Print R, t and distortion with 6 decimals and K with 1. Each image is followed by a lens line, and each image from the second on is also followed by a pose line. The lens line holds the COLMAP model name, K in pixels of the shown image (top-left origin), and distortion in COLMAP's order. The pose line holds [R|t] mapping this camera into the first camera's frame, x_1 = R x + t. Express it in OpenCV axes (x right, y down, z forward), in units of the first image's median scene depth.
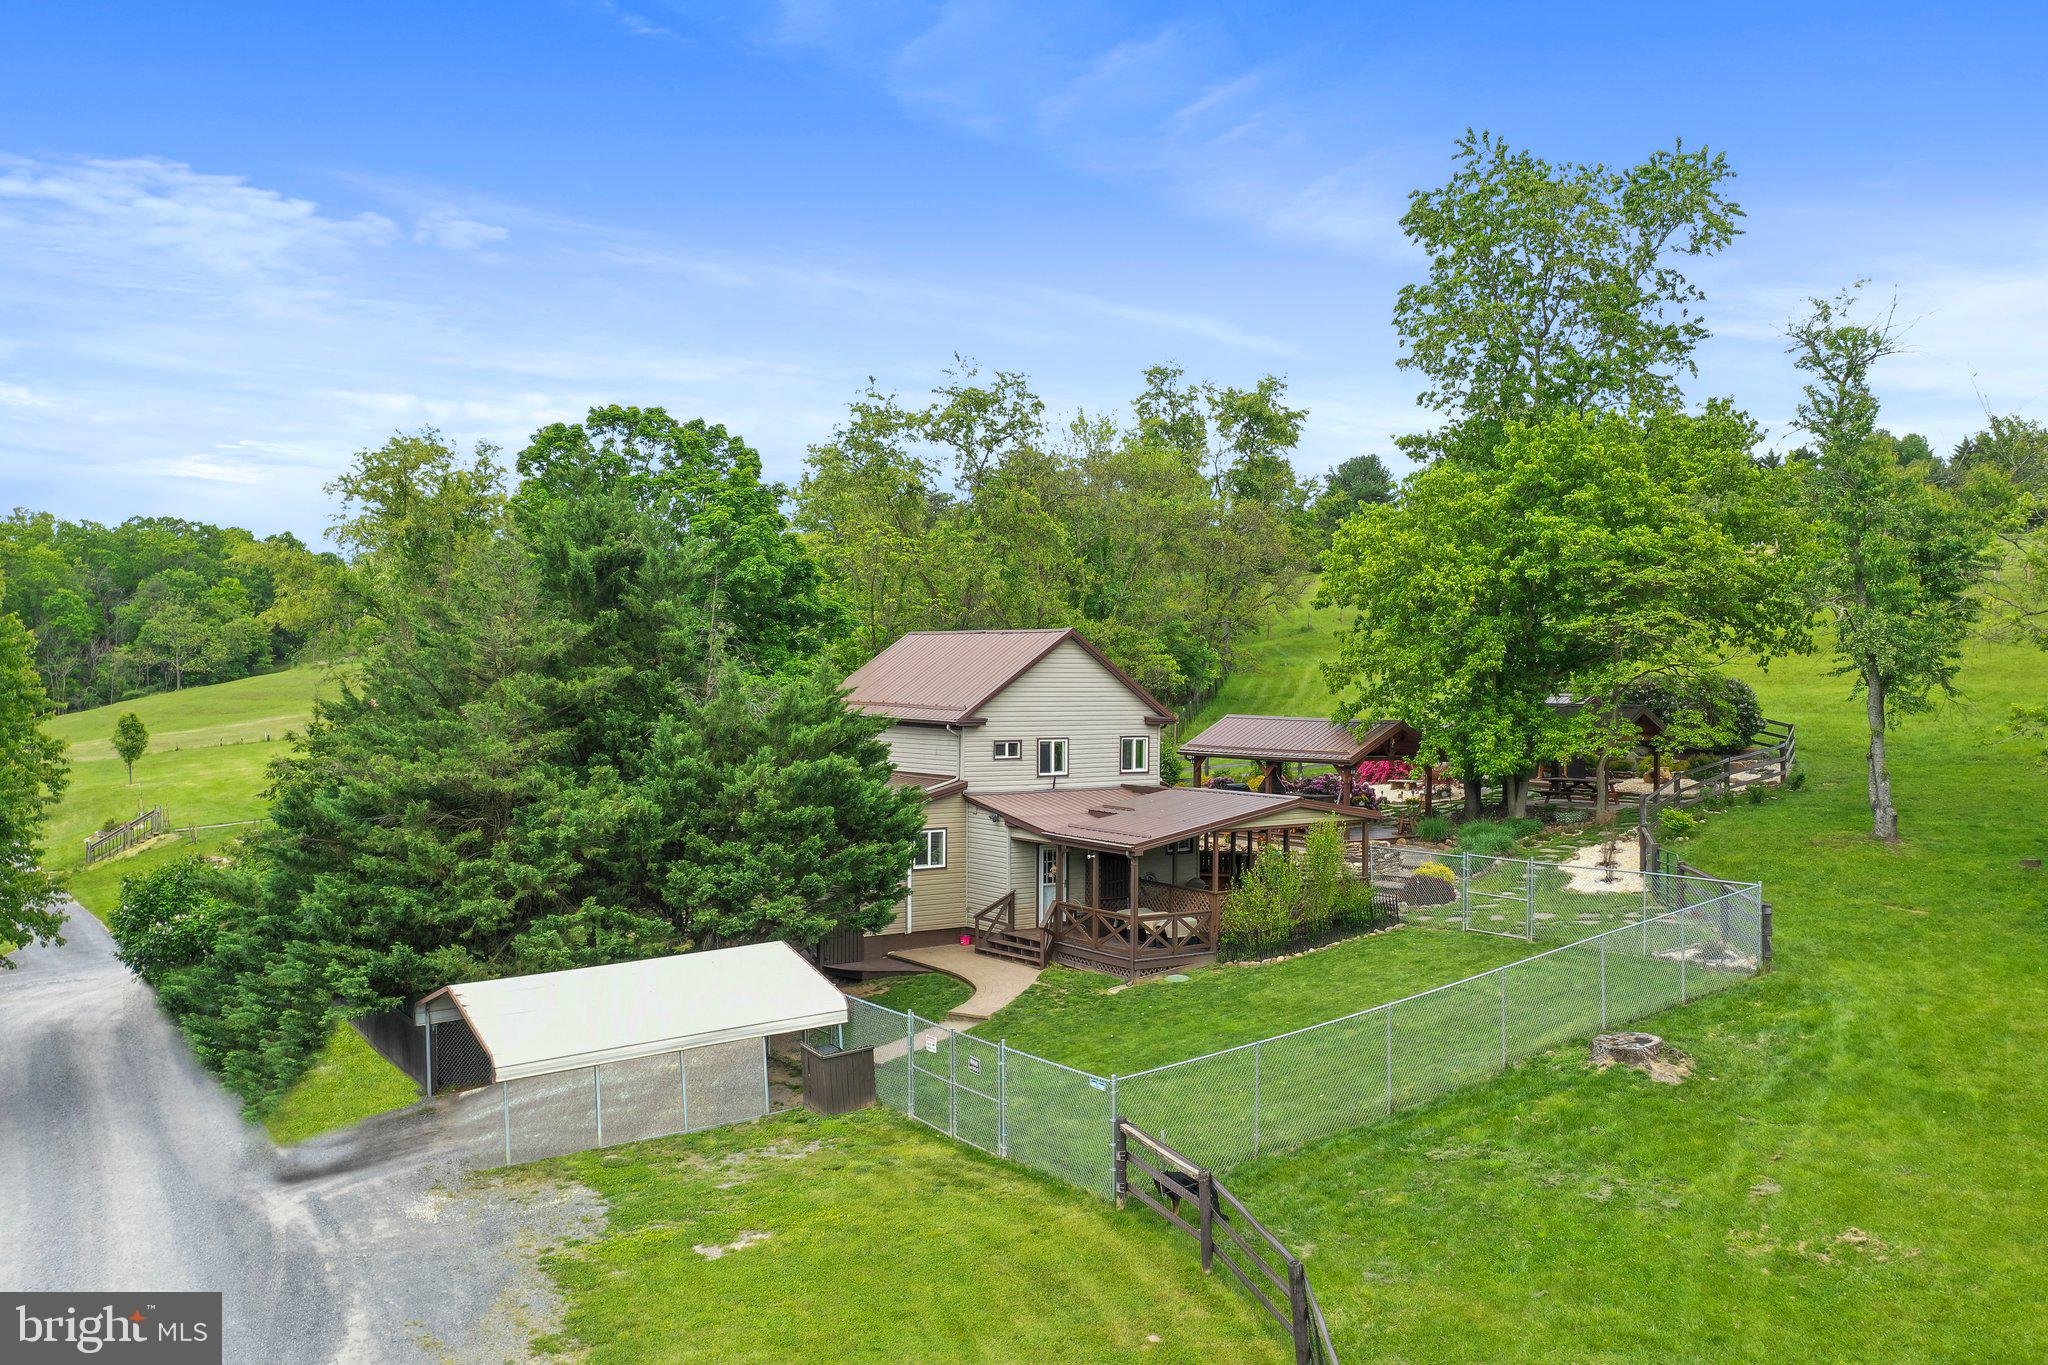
lens RADIAL K [[1620.6, 0, 1031.8], [0, 1620.6, 682.3], [0, 0, 1]] dist [0.007274, 0.009440]
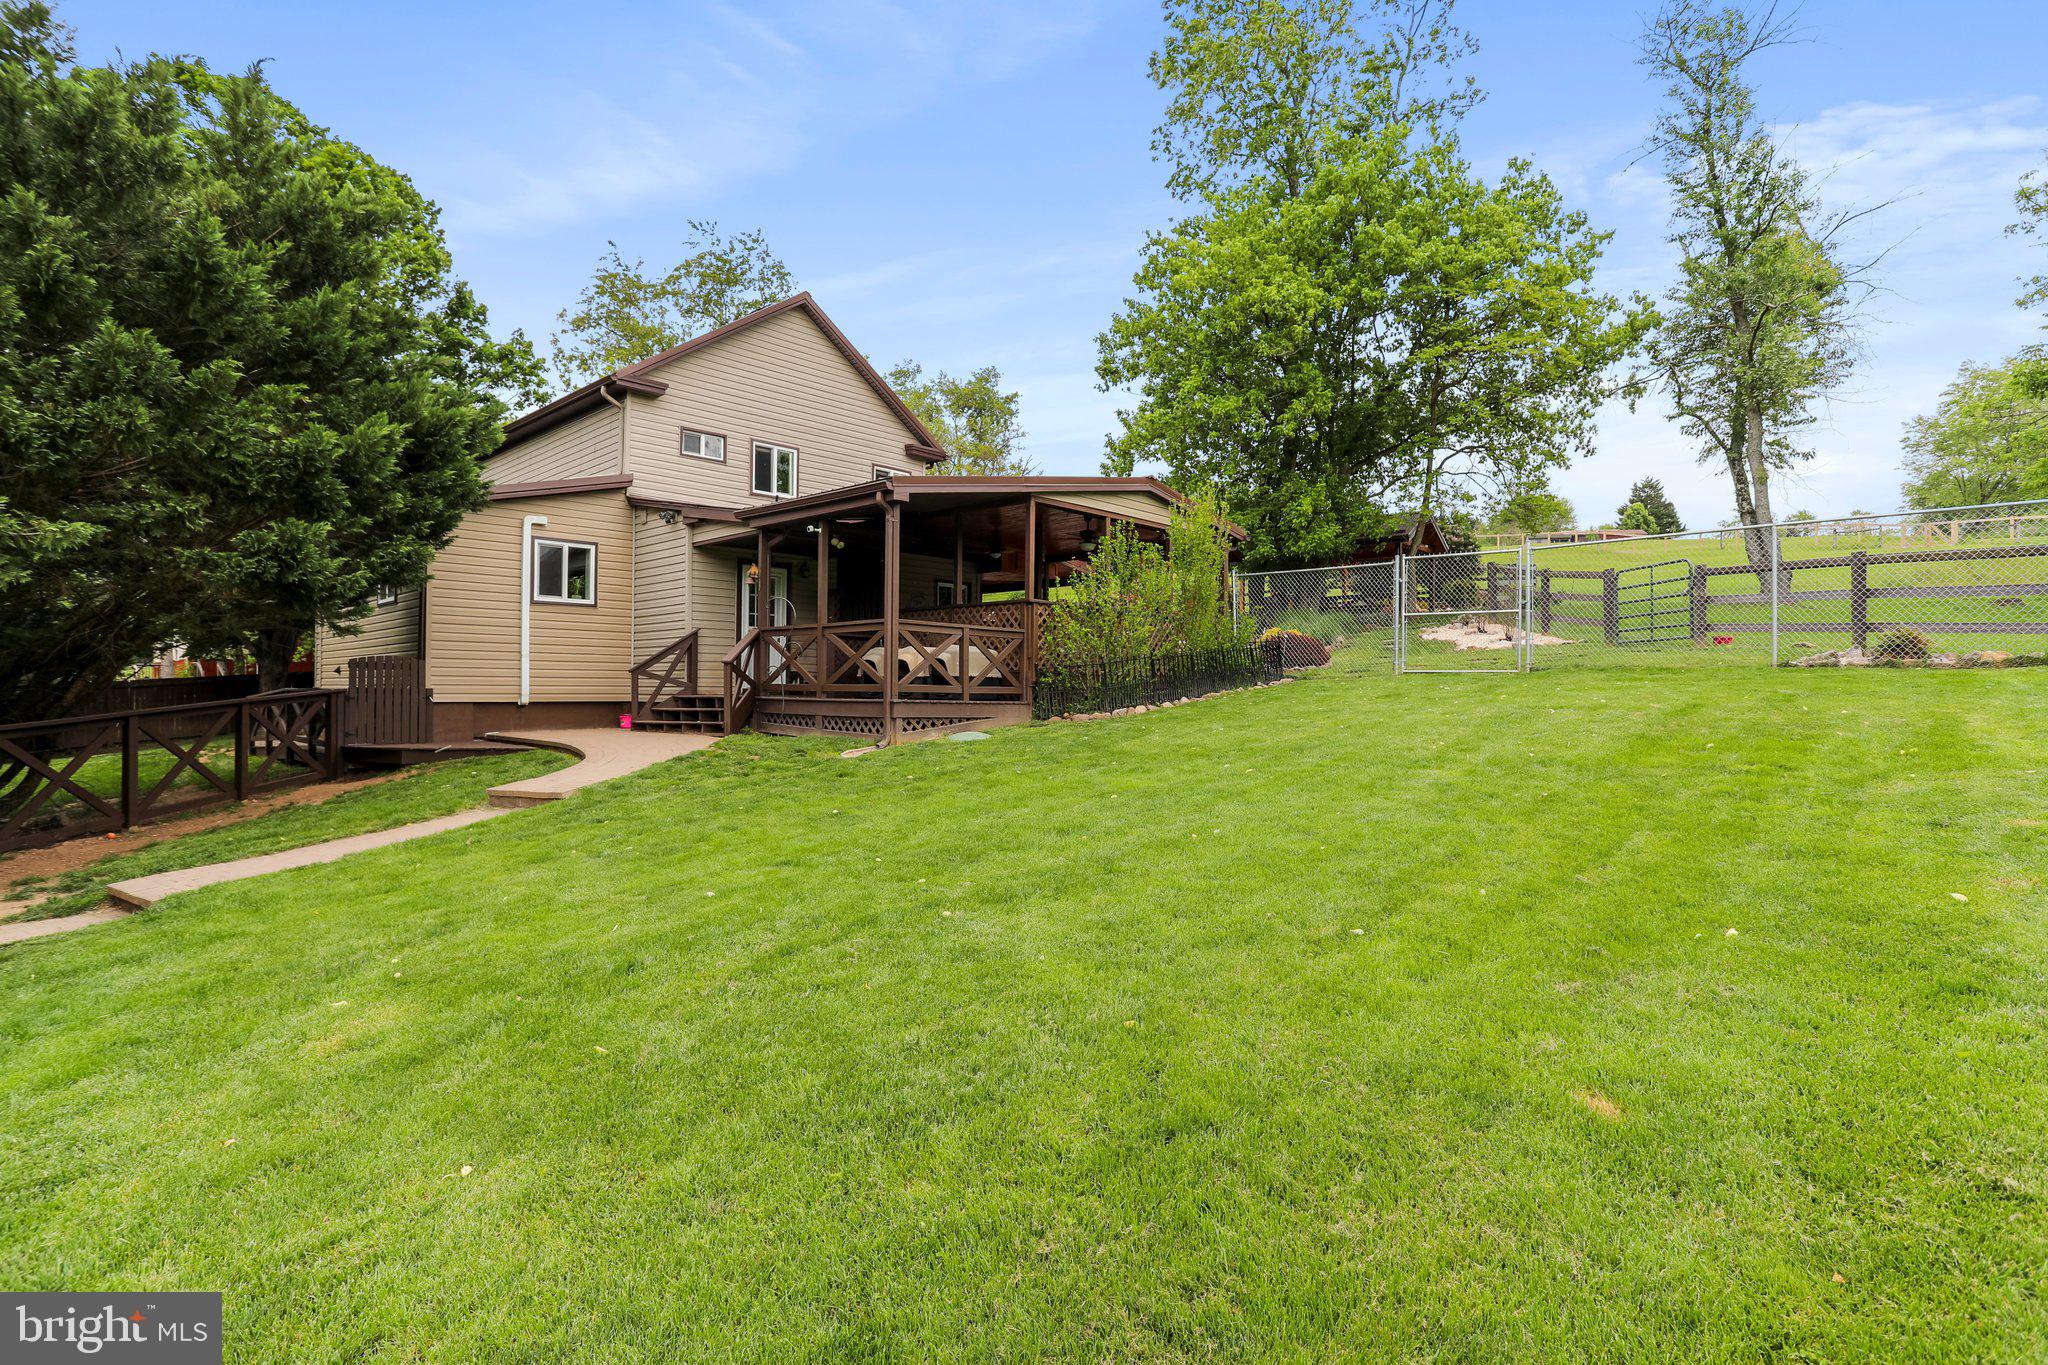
lens RADIAL K [[949.2, 0, 1024.0], [0, 949.2, 682.5], [0, 0, 1]] dist [-0.000938, 0.000130]
pose [[0.977099, 0.016834, 0.212120, 0.035101], [-0.015999, 0.999856, -0.005651, 0.149218], [-0.212184, 0.002128, 0.977227, 0.613179]]
